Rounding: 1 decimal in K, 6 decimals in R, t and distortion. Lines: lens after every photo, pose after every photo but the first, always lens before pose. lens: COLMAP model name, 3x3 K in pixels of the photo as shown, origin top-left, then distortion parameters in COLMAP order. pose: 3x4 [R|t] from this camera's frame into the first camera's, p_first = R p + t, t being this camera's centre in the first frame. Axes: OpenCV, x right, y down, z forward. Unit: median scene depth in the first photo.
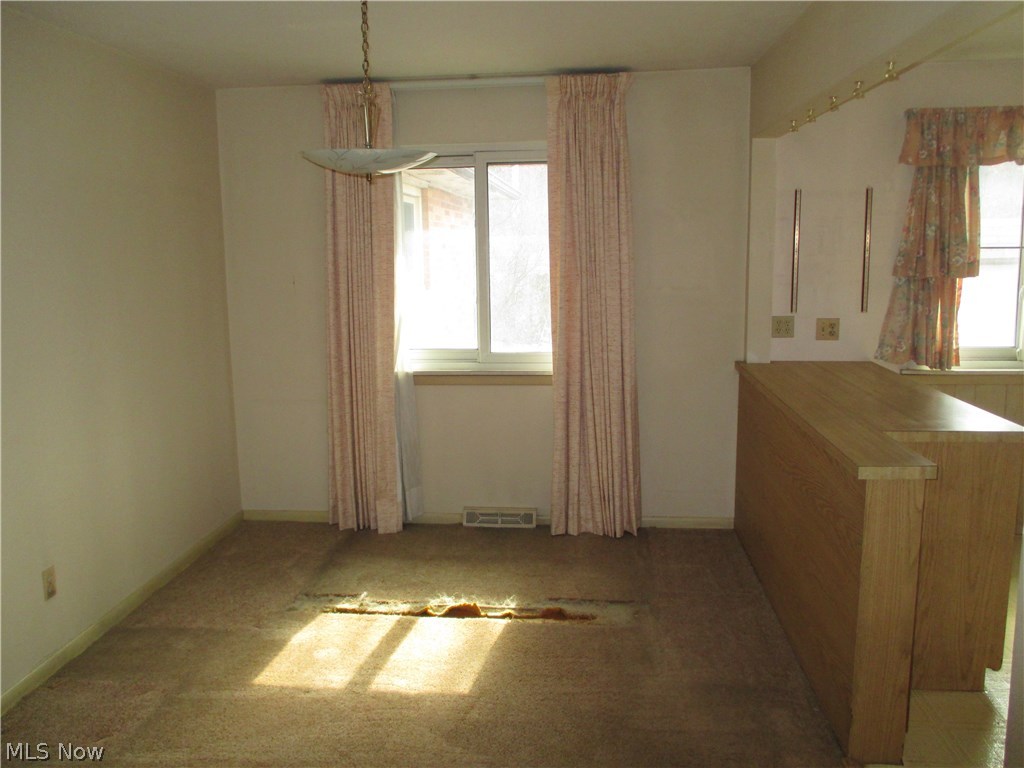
lens RADIAL K [[849.7, 0, 493.1], [0, 849.7, 377.8], [0, 0, 1]] dist [-0.037327, 0.003653]
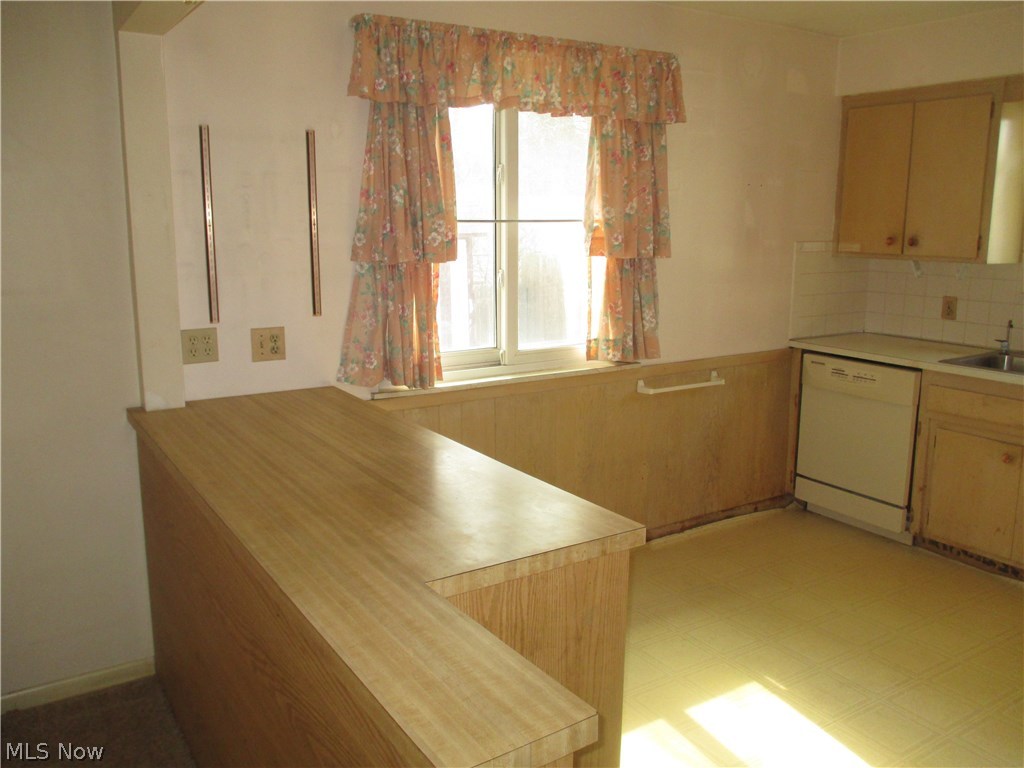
lens RADIAL K [[849.7, 0, 493.1], [0, 849.7, 377.8], [0, 0, 1]] dist [-0.037327, 0.003653]
pose [[0.784107, -0.099177, 0.612650, 0.130996], [0.083014, 0.995039, 0.054834, -0.054899], [-0.615048, 0.007863, 0.788450, 0.385037]]
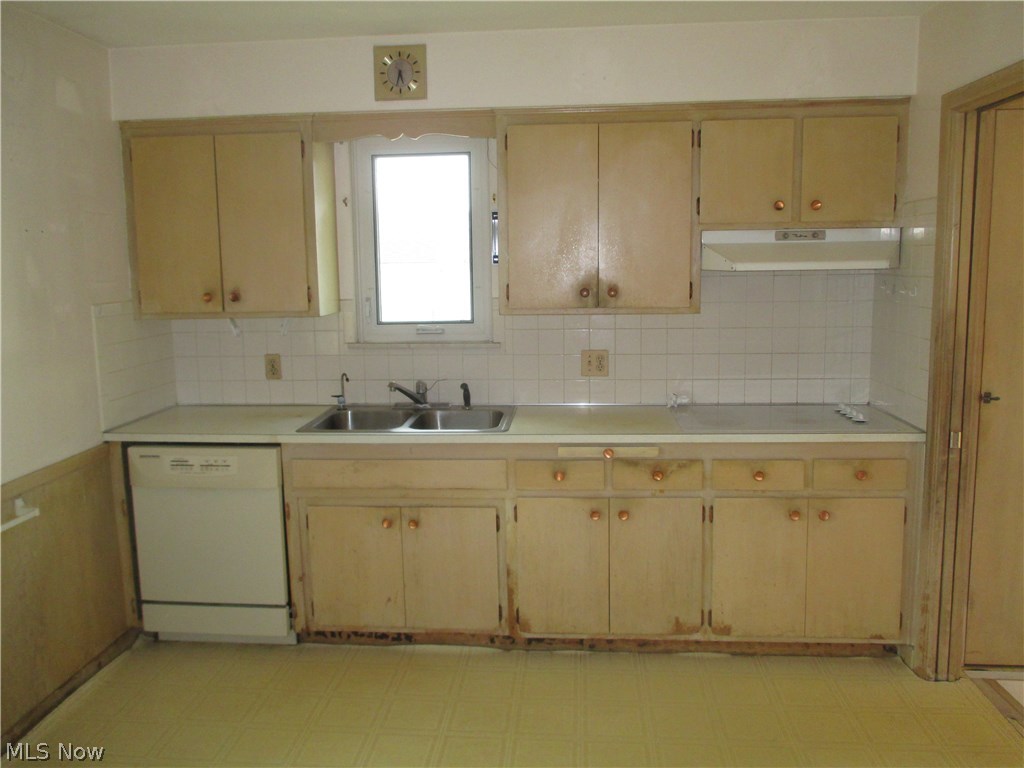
lens RADIAL K [[849.7, 0, 493.1], [0, 849.7, 377.8], [0, 0, 1]] dist [-0.037327, 0.003653]
pose [[-0.018151, -0.123543, 0.992173, 0.204029], [0.174007, 0.976803, 0.124812, -0.077049], [-0.984577, 0.174910, 0.003768, 0.497807]]
